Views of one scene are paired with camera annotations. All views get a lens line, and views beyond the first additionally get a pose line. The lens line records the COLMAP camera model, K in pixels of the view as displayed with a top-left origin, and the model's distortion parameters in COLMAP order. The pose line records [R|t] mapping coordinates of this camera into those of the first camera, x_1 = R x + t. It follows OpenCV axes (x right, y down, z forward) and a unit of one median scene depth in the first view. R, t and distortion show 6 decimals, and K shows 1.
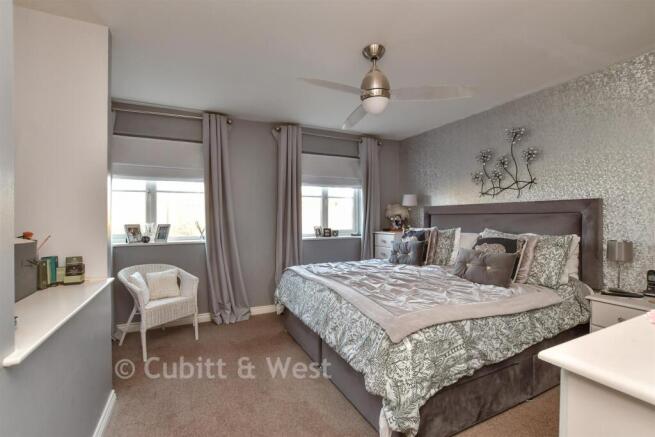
lens RADIAL K [[295.2, 0, 329.7], [0, 295.2, 216.1], [0, 0, 1]] dist [-0.001663, -0.000058]
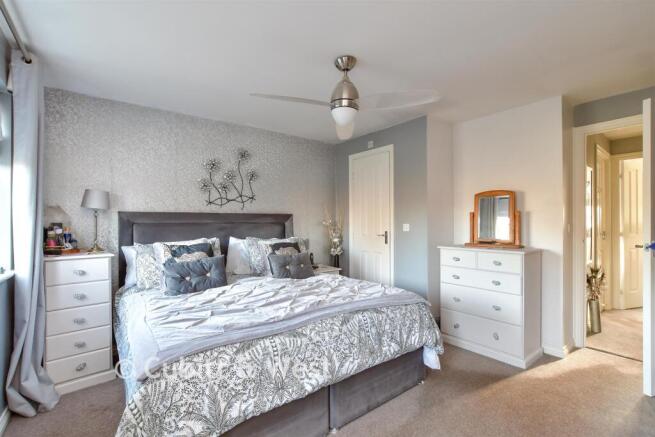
lens RADIAL K [[295.2, 0, 330.5], [0, 295.2, 221.8], [0, 0, 1]] dist [-0.001663, -0.000058]
pose [[-0.193684, 0.005179, 0.981050, -0.577741], [0.004499, 0.999980, -0.004391, -0.005071], [-0.981054, 0.003563, -0.193703, 0.871312]]
